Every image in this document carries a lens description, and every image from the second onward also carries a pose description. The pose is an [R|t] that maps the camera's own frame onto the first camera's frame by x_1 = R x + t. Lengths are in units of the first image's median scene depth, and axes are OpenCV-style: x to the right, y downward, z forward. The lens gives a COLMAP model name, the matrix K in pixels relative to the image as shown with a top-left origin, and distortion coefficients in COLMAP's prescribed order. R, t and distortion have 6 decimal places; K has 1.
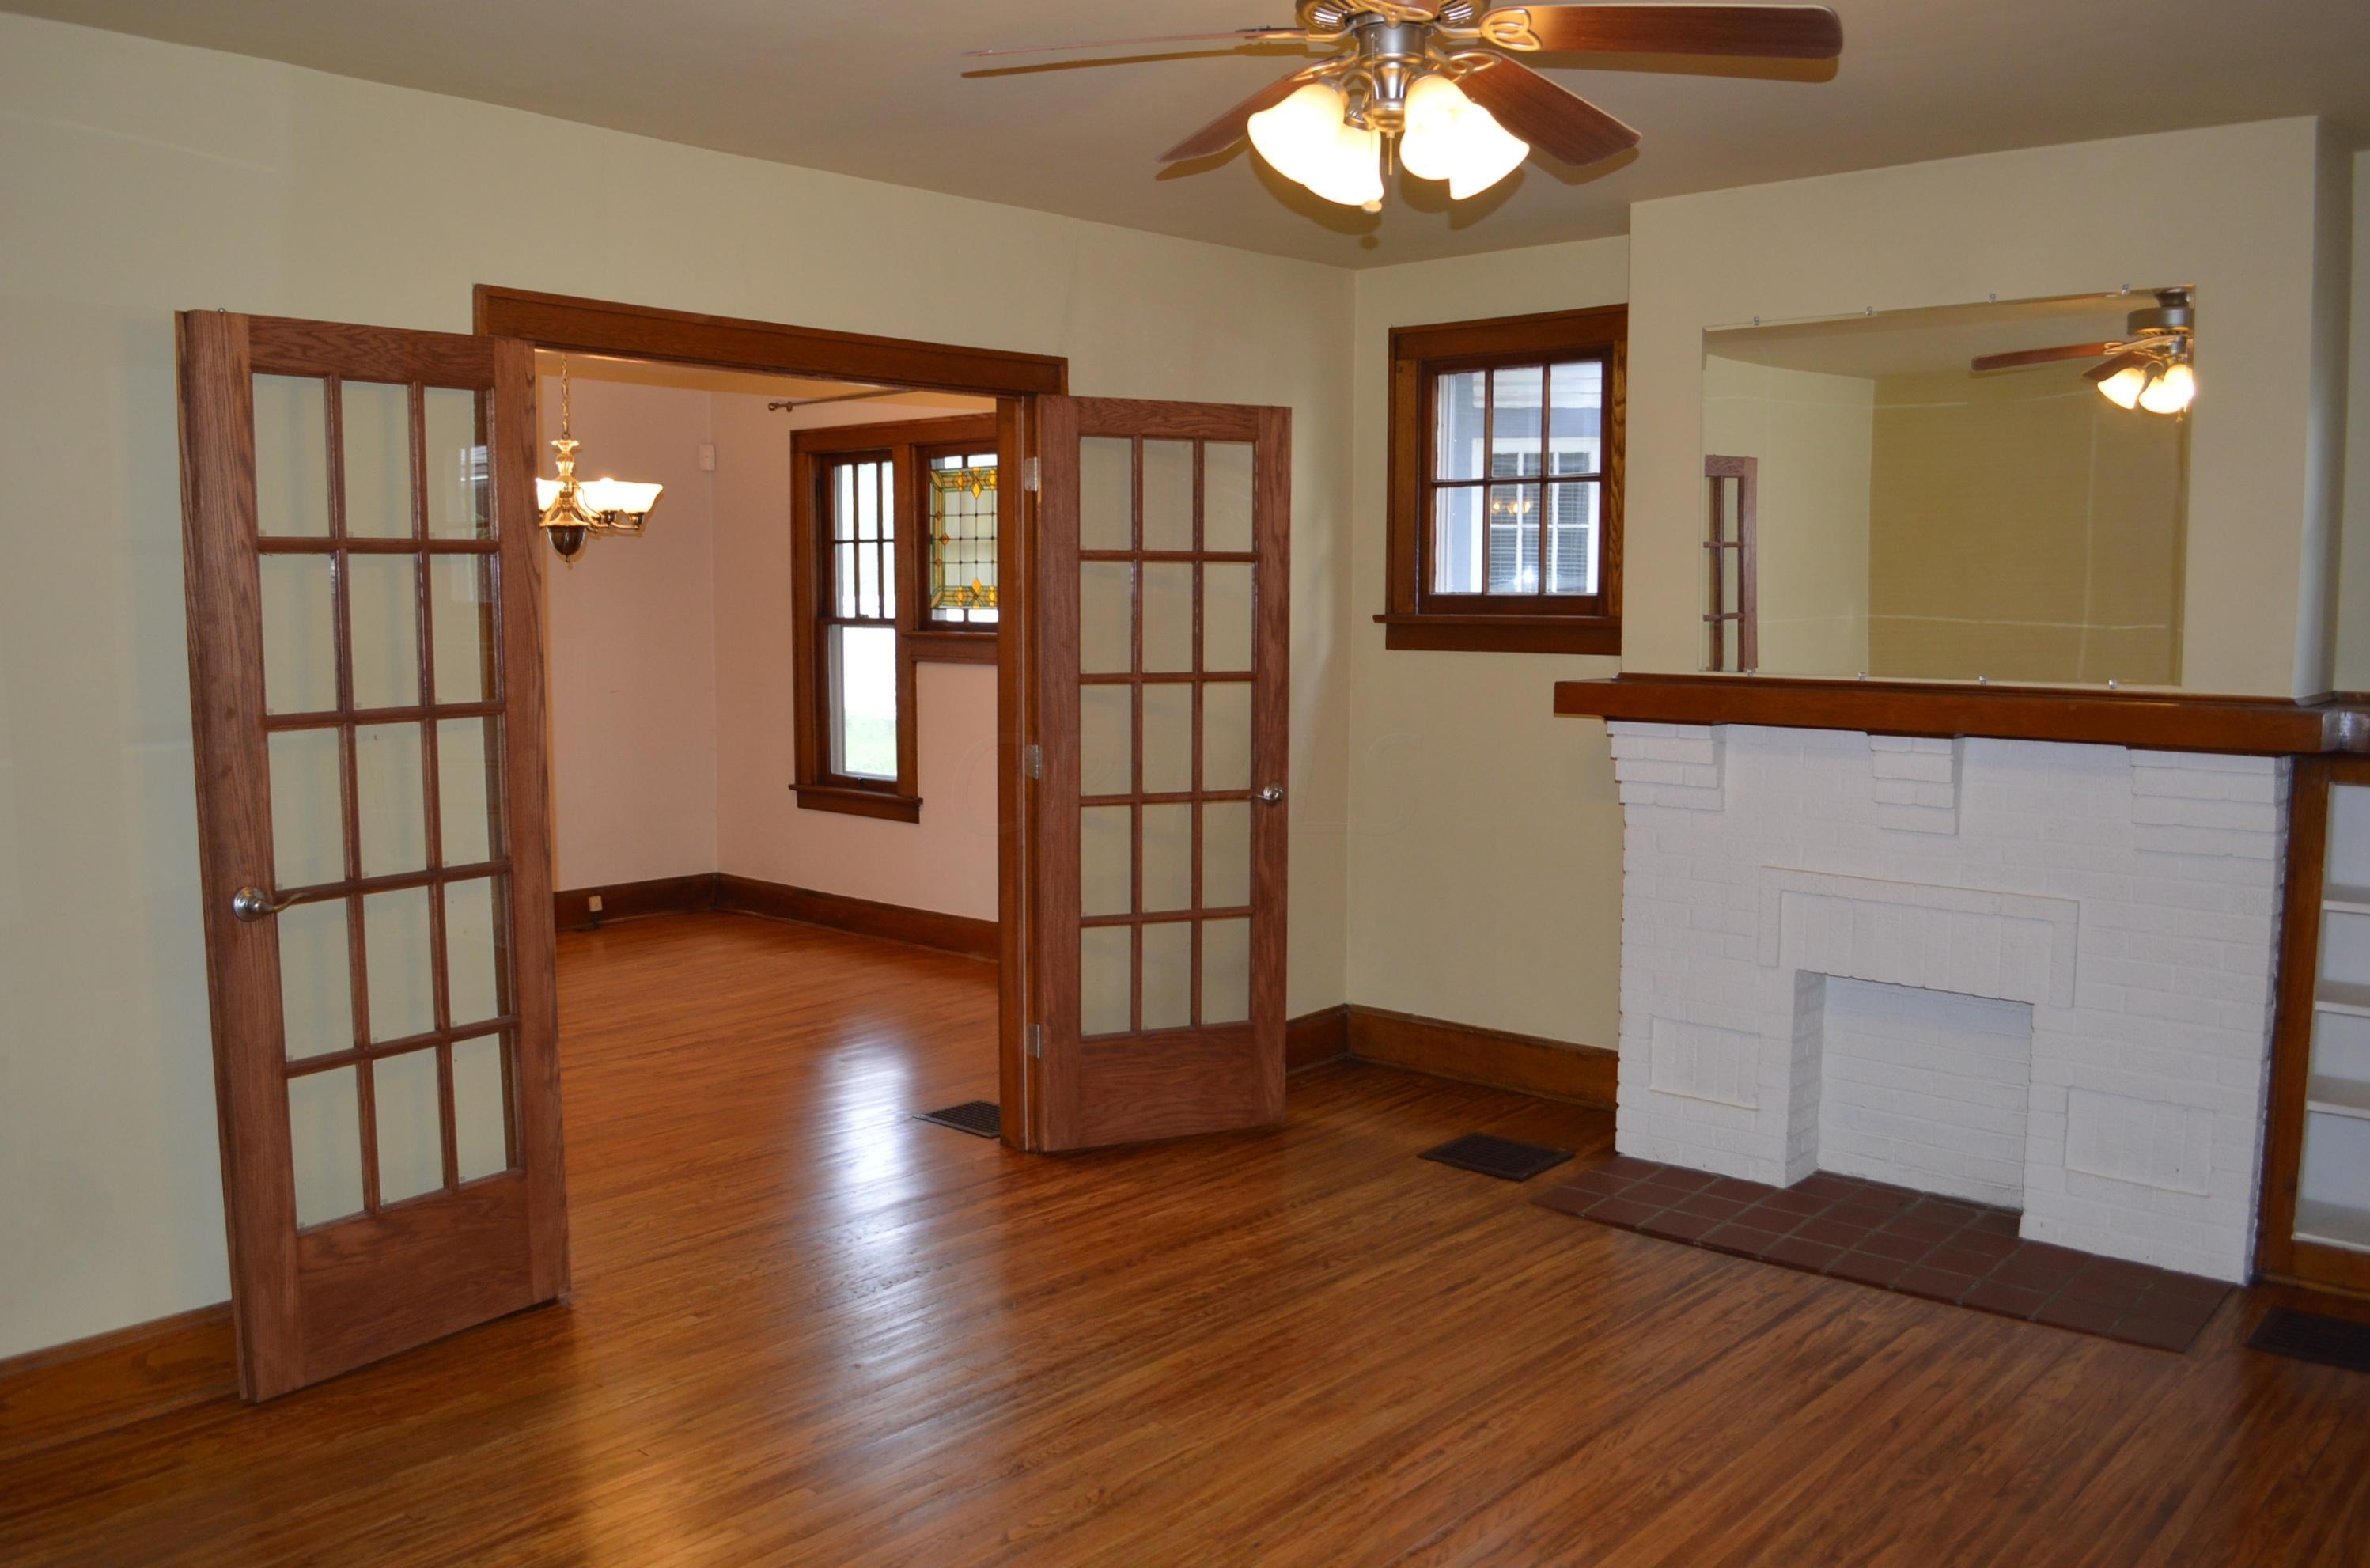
lens RADIAL K [[1887.5, 0, 1185.0], [0, 1887.5, 784.0], [0, 0, 1]] dist [-0.079294, 0.004188]
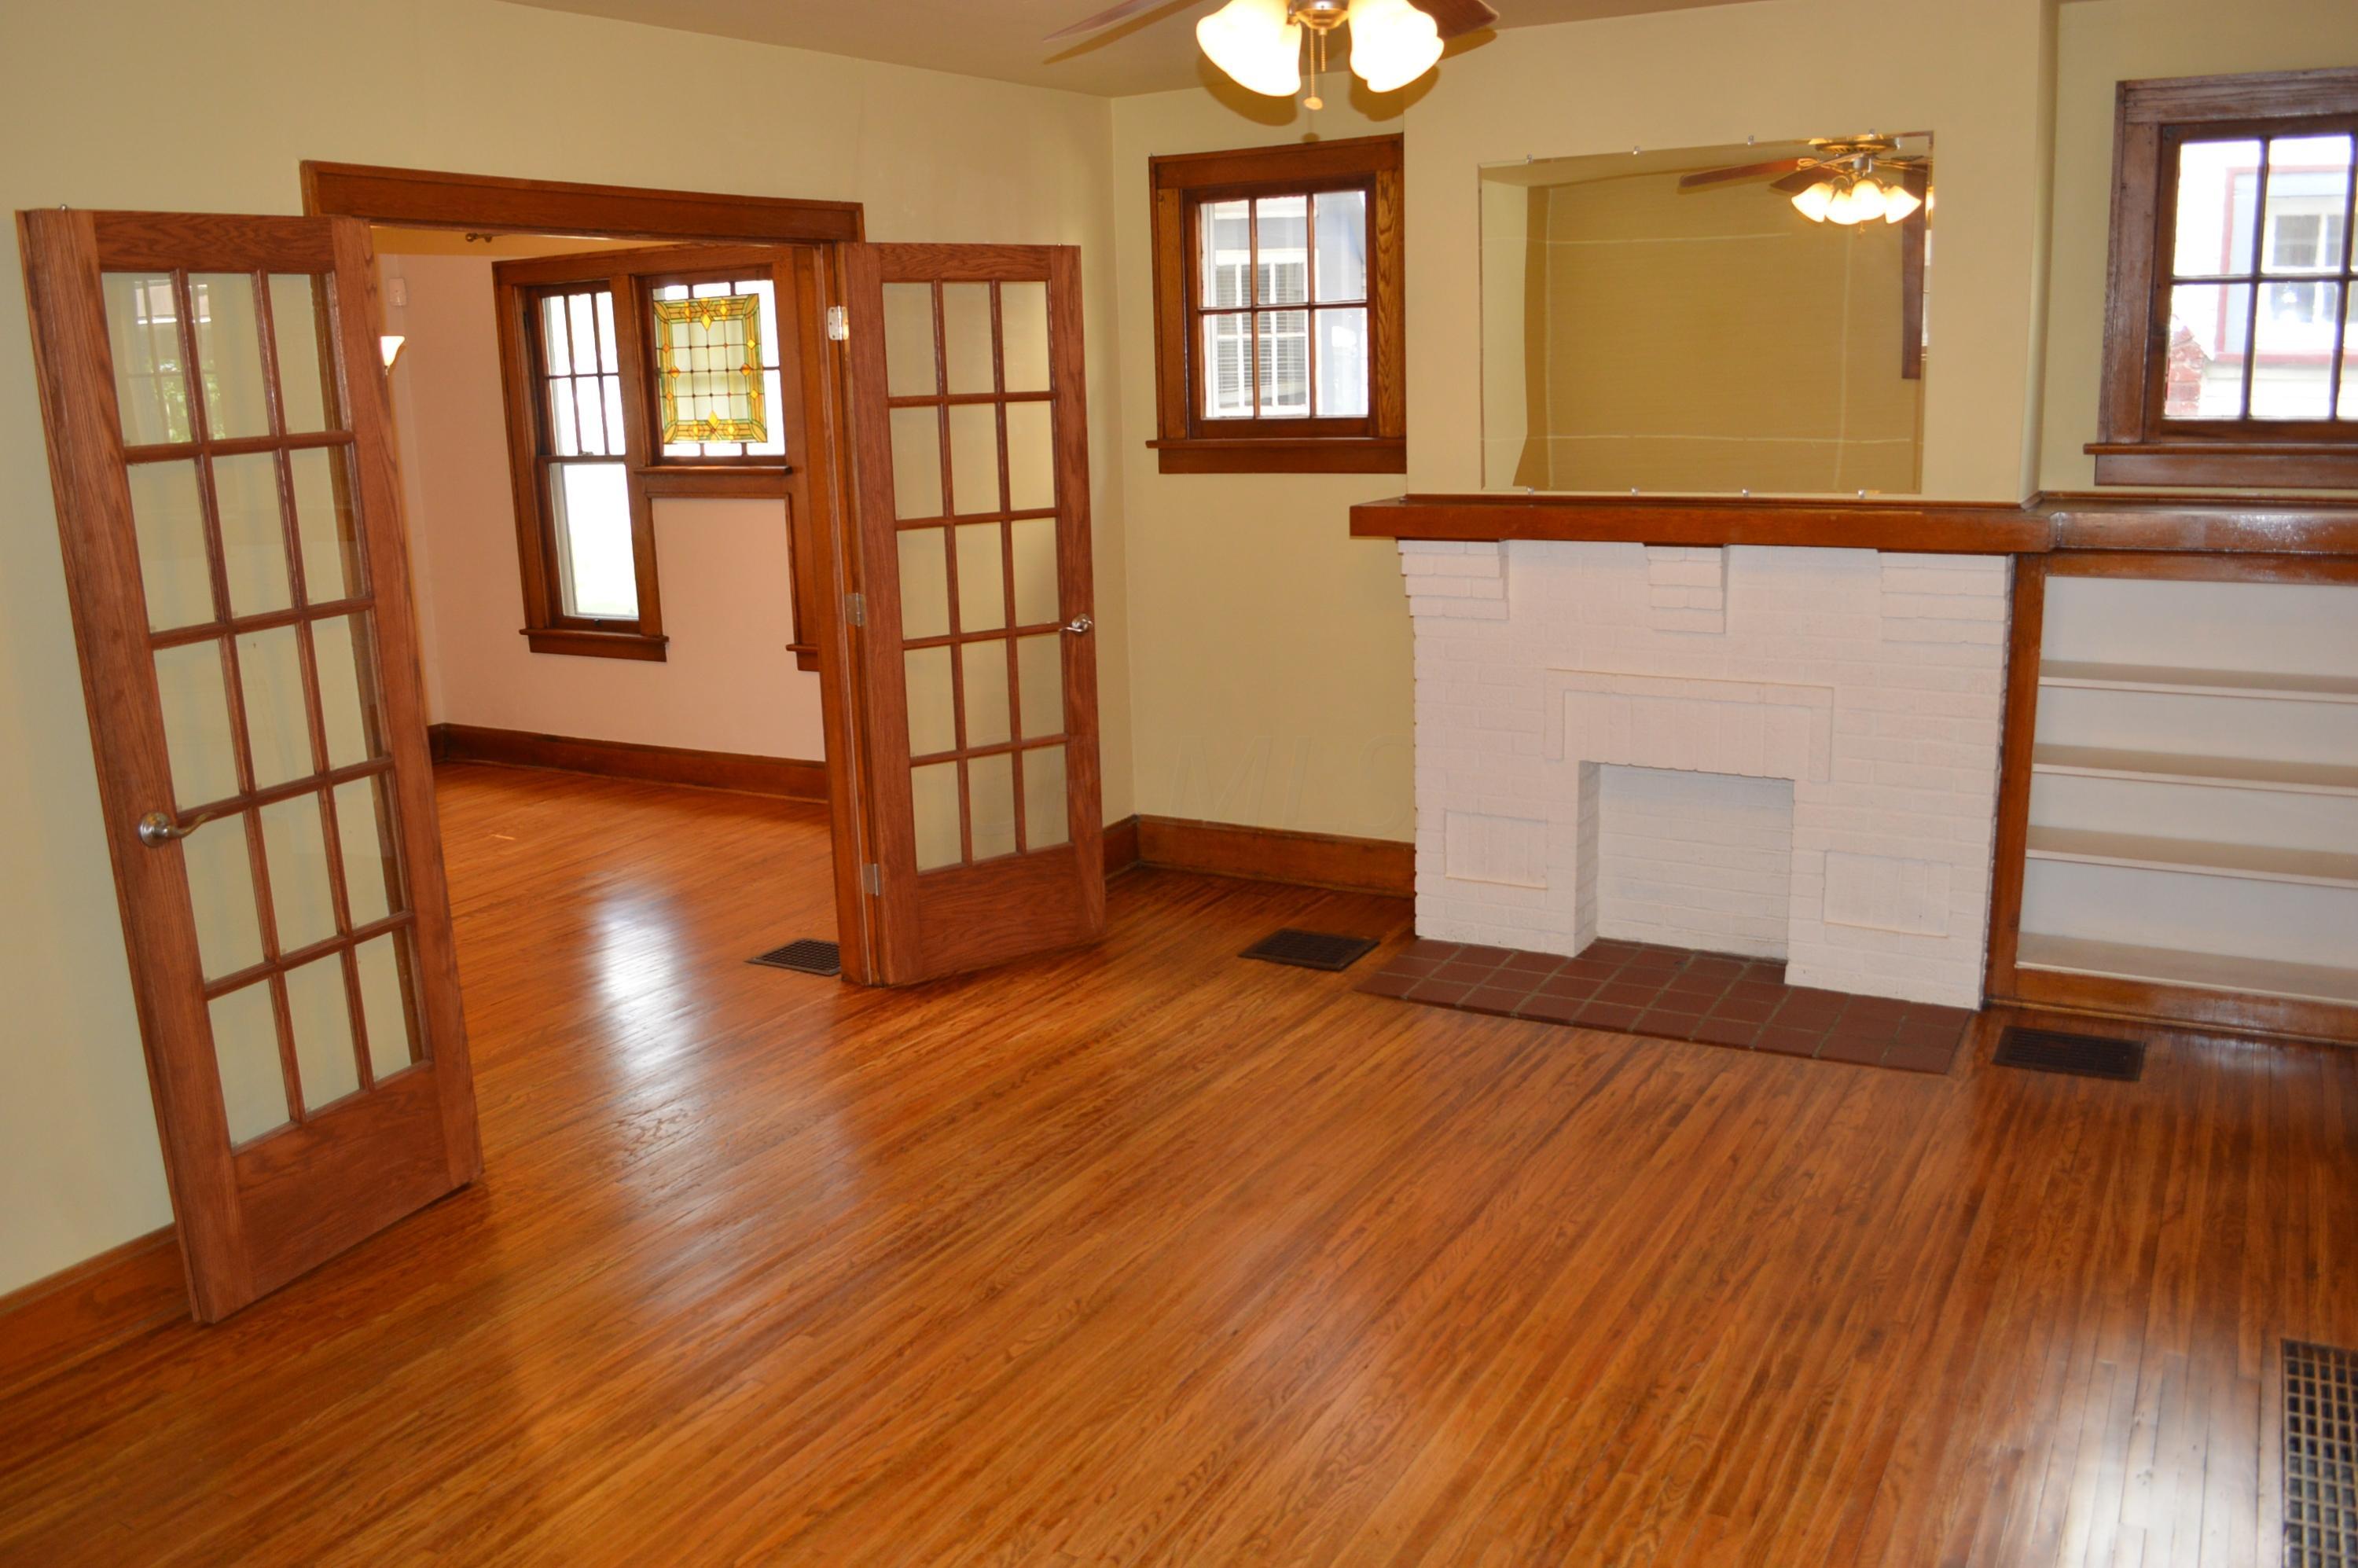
lens RADIAL K [[1868.2, 0, 1179.0], [0, 1868.2, 784.0], [0, 0, 1]] dist [-0.081178, 0.004081]
pose [[0.979394, -0.075412, 0.187353, -0.121040], [0.053306, 0.991299, 0.120352, -0.034778], [-0.194798, -0.107885, 0.974892, -0.025680]]
